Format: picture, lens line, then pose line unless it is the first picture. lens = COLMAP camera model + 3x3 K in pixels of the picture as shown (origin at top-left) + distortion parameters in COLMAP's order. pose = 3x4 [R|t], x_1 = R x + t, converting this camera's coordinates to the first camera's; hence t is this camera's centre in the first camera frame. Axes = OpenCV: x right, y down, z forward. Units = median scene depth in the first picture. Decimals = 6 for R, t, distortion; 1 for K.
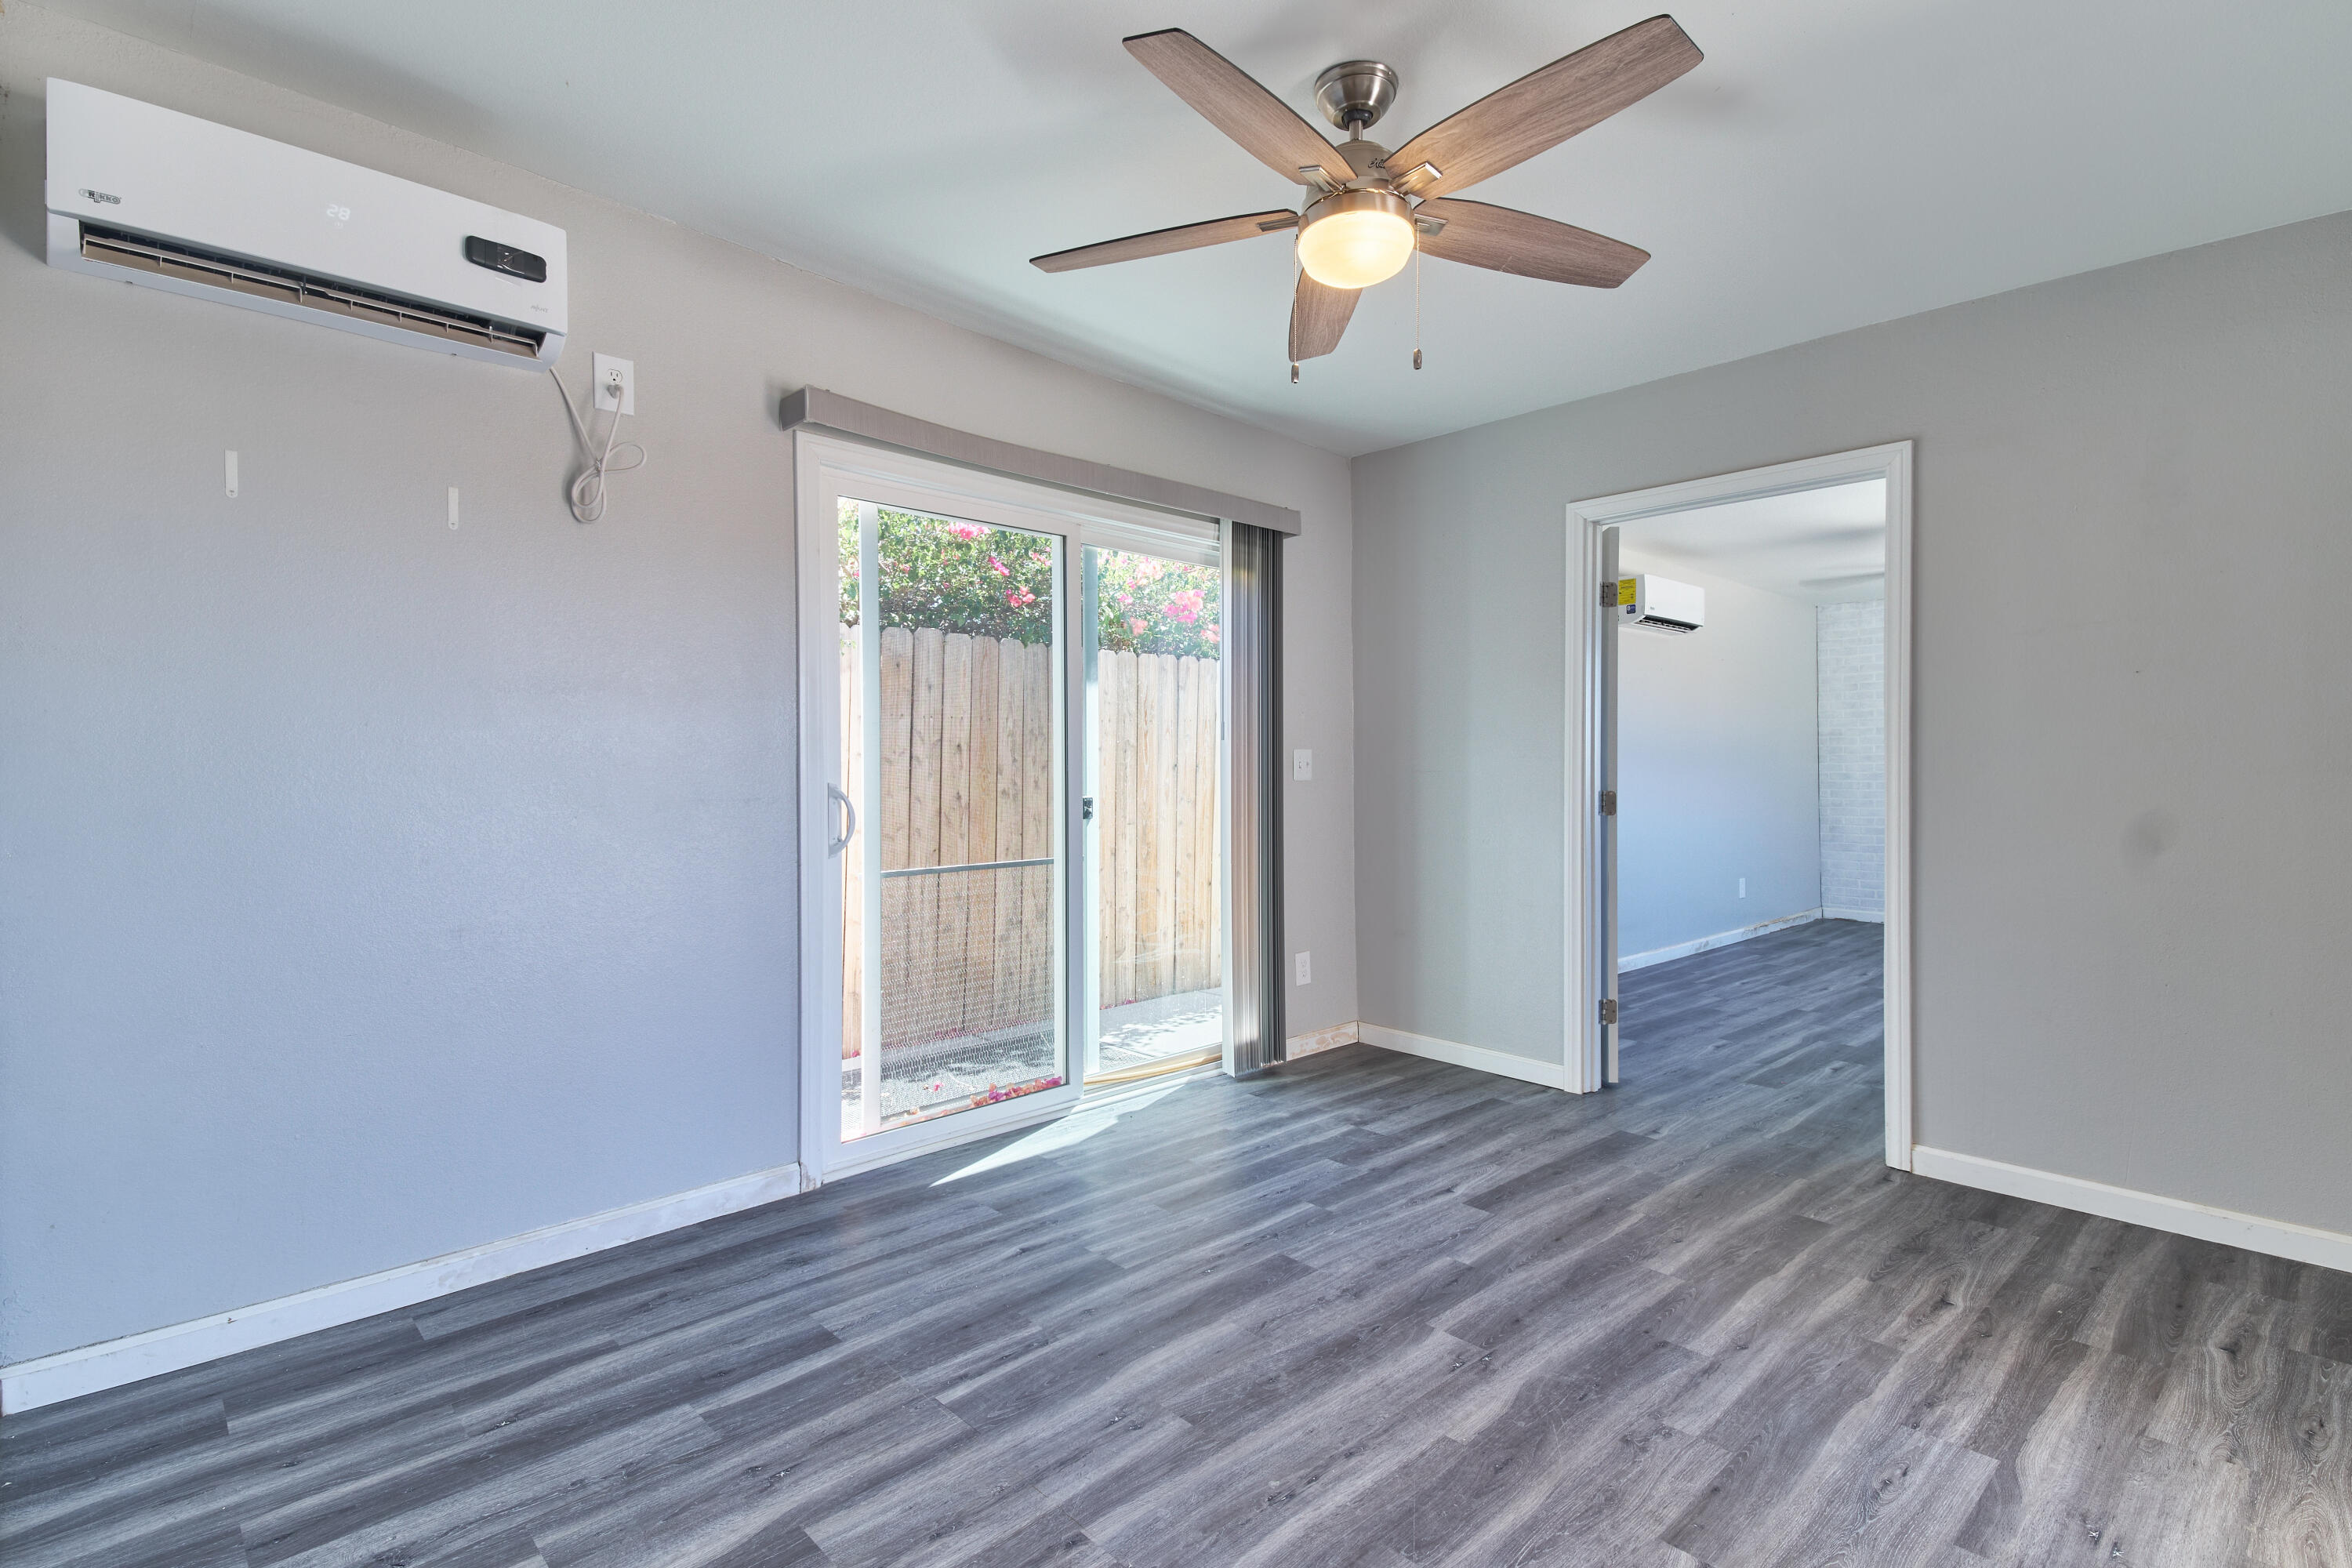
lens RADIAL K [[1117.4, 0, 1220.1], [0, 1117.4, 773.5], [0, 0, 1]] dist [0.061373, -0.032104]
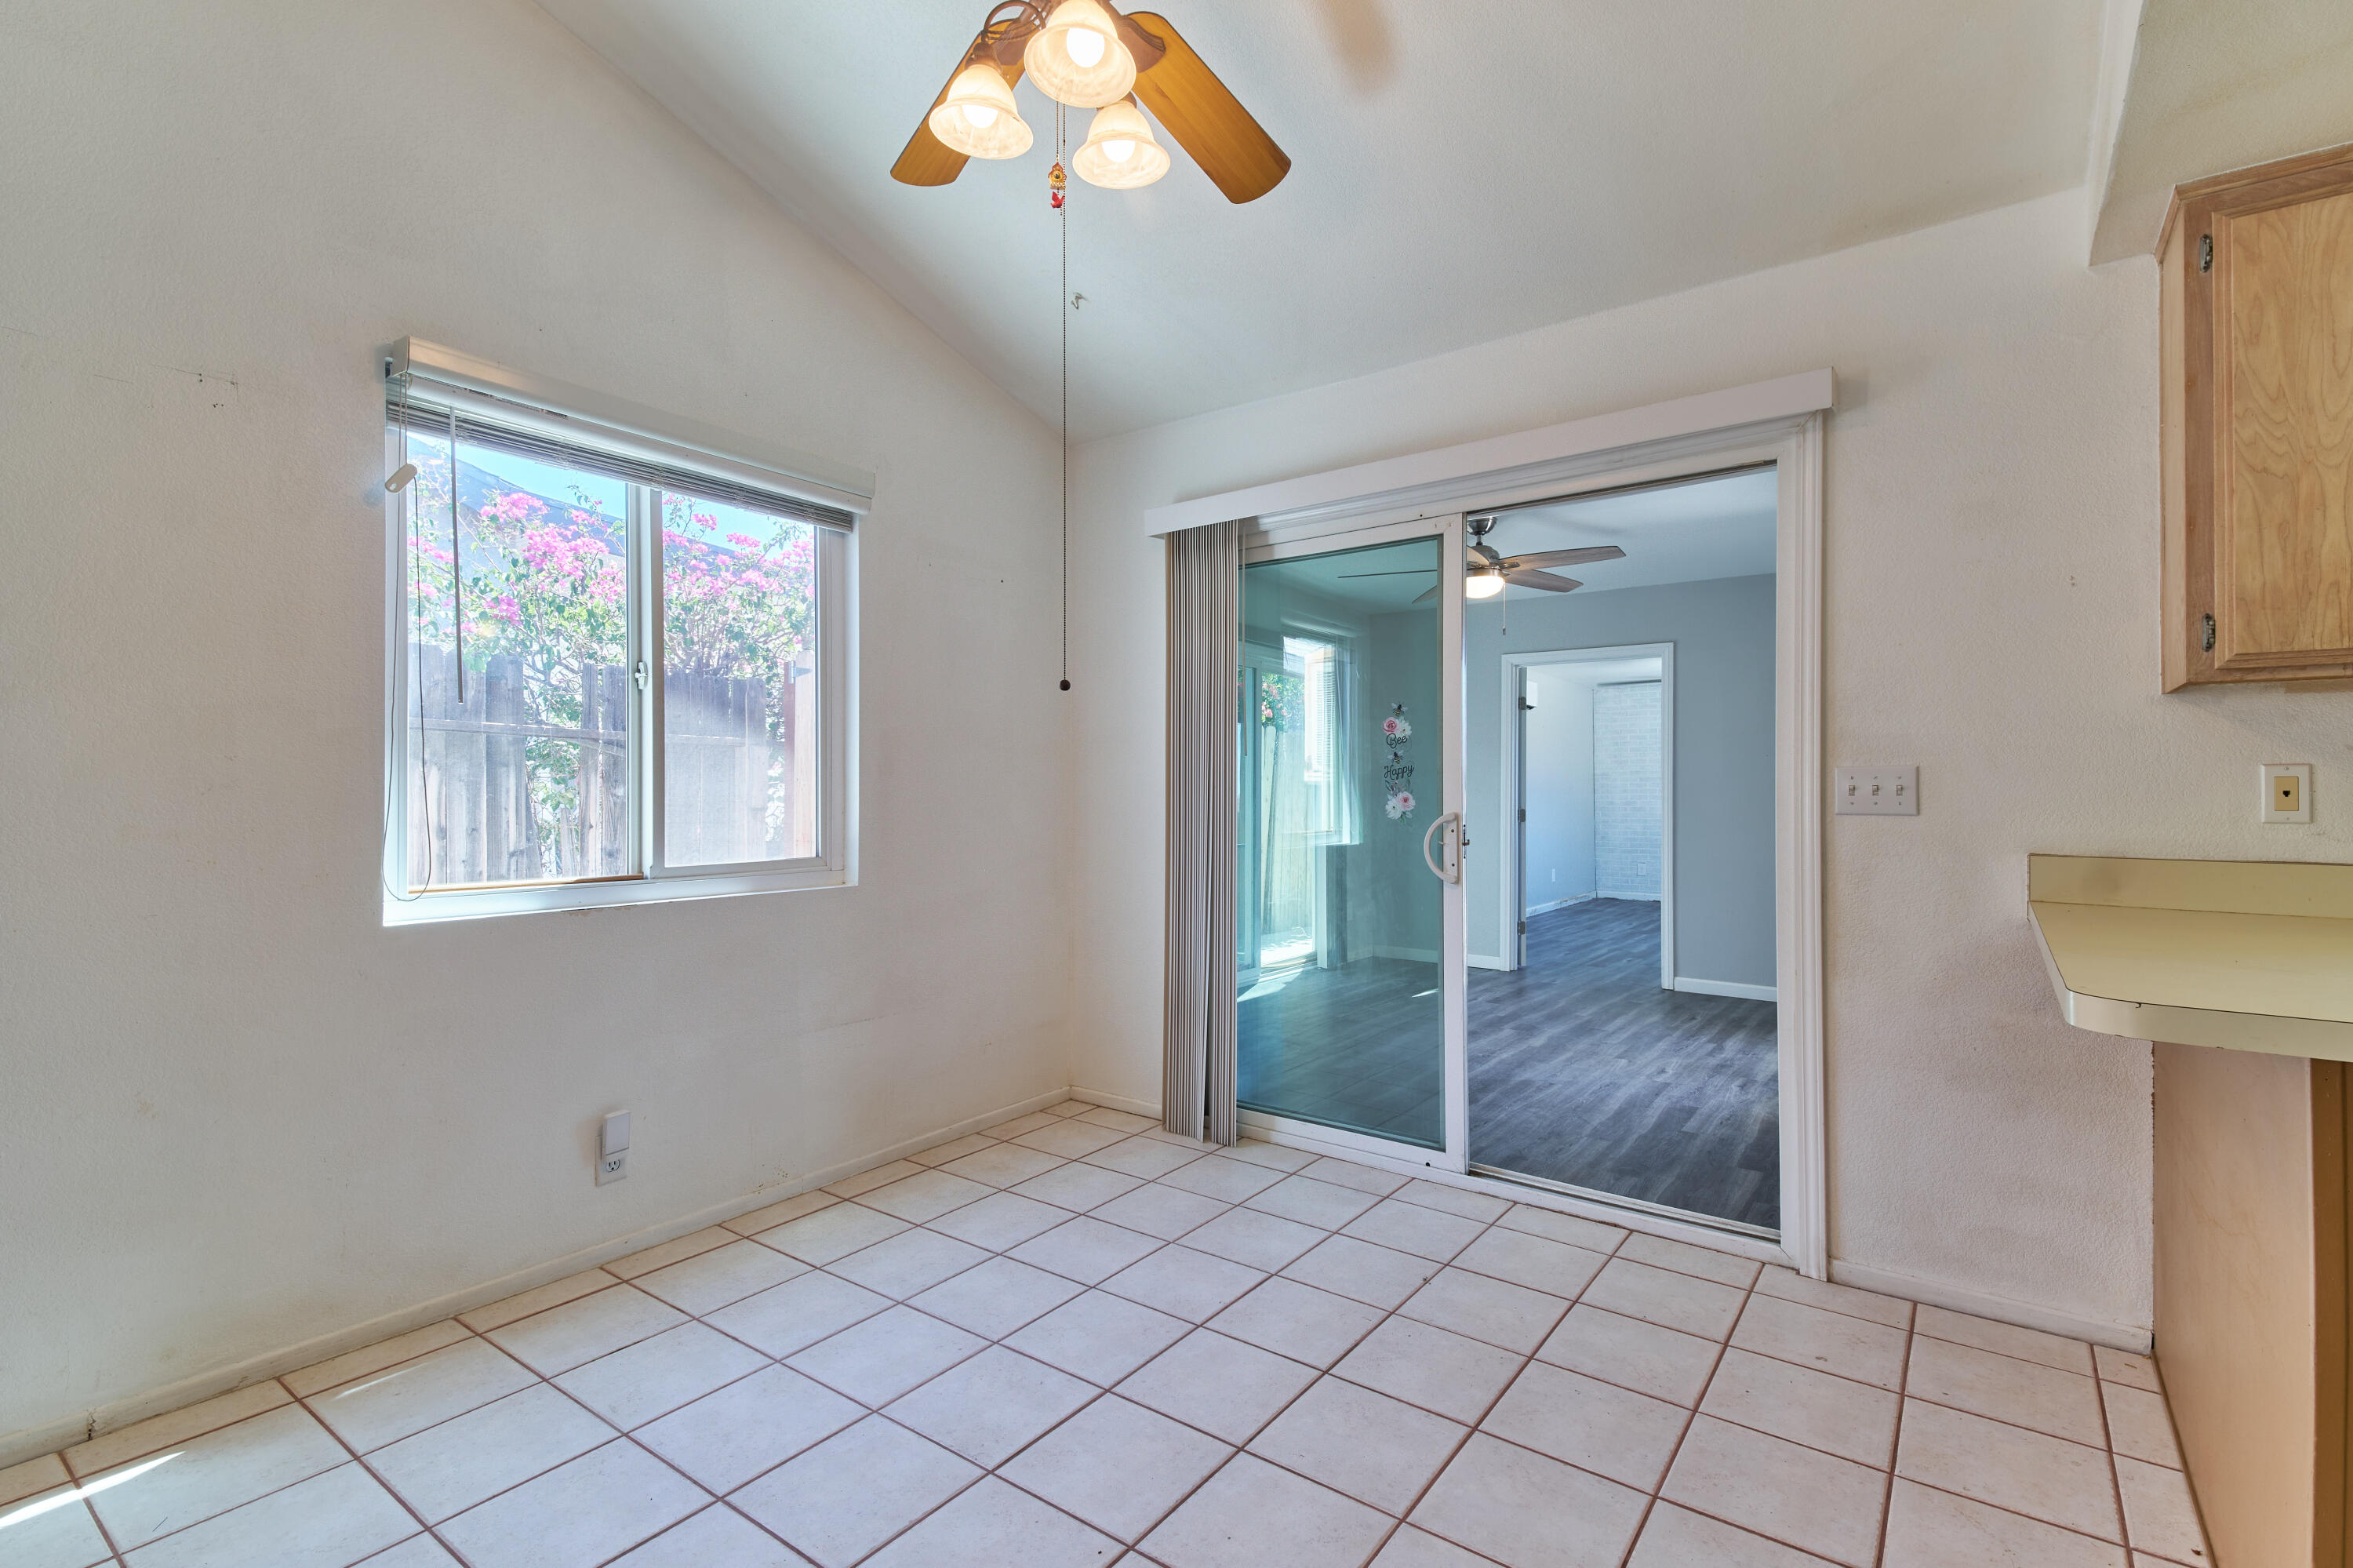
lens RADIAL K [[1058.4, 0, 1184.0], [0, 1058.4, 787.9], [0, 0, 1]] dist [0.002964, -0.000338]
pose [[0.988375, 0.004239, 0.151978, -0.606024], [-0.002177, 0.999903, -0.013726, 0.007916], [-0.152022, 0.013236, 0.988289, -0.824400]]
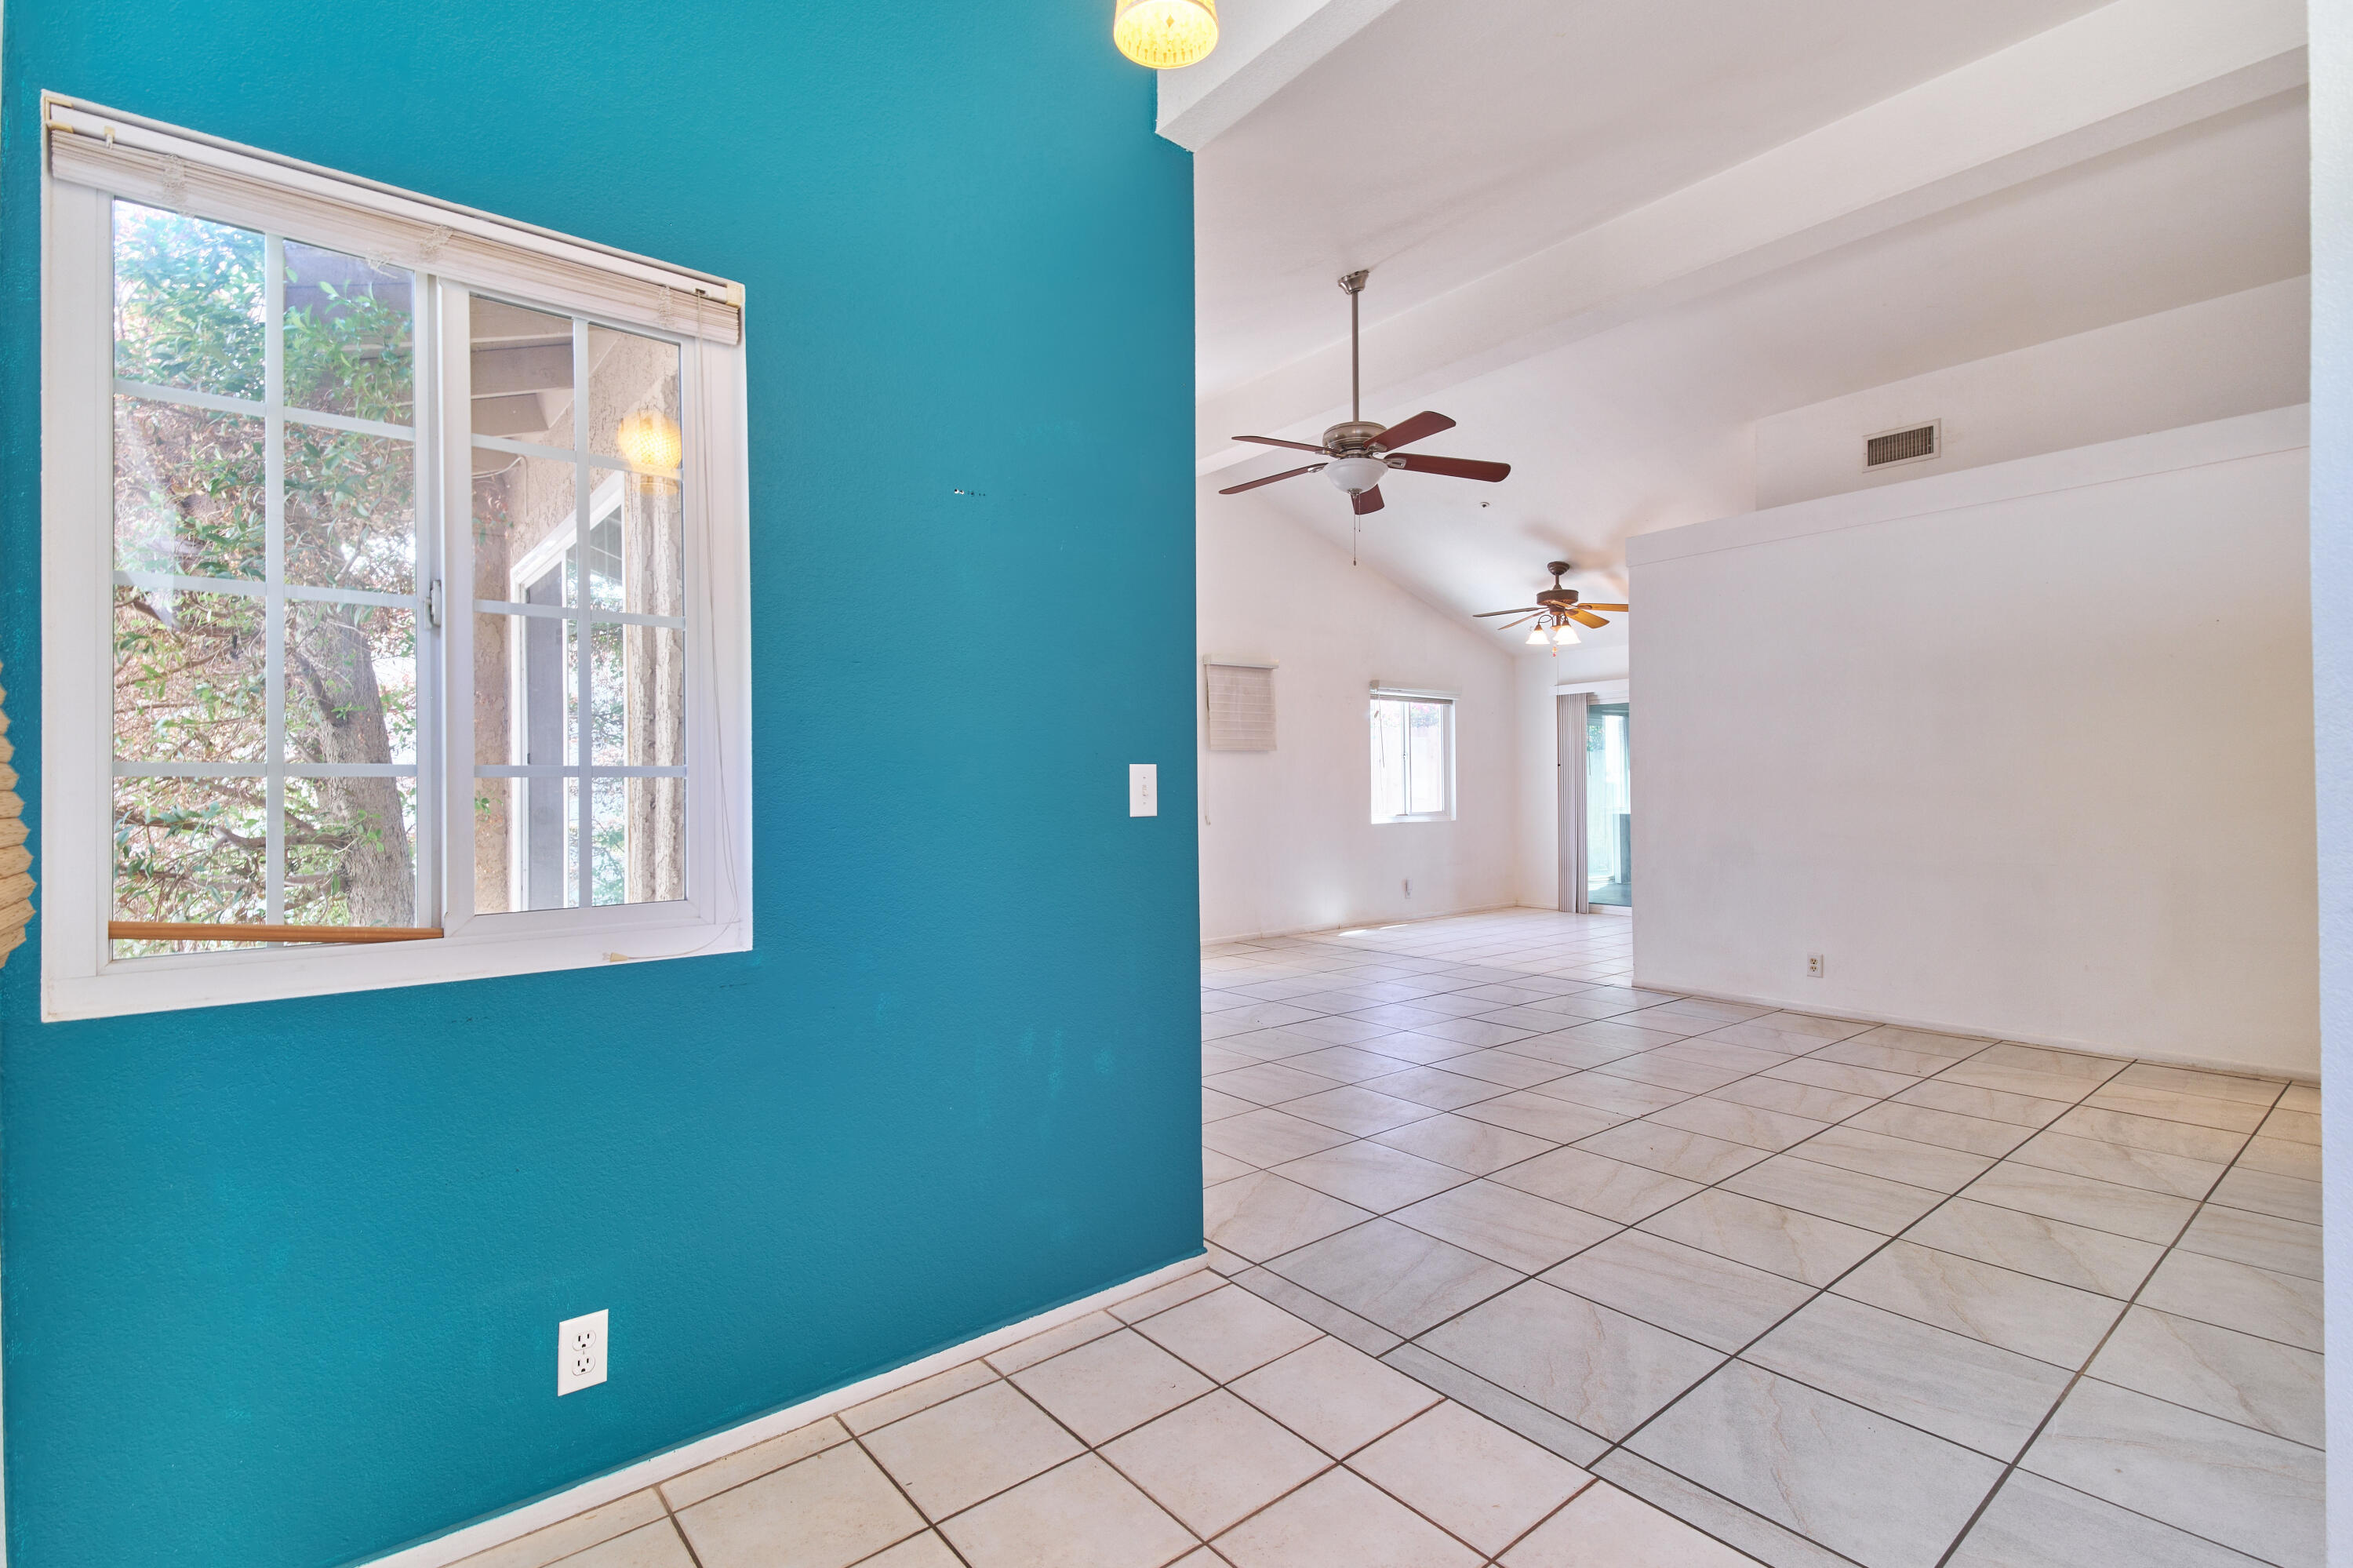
lens RADIAL K [[1066.2, 0, 1173.5], [0, 1066.2, 787.6], [0, 0, 1]] dist [0.054095, -0.026175]
pose [[0.995582, -0.004529, -0.093786, -1.262954], [0.003425, 0.999923, -0.011930, 0.024225], [0.093832, 0.011556, 0.995521, -2.887320]]
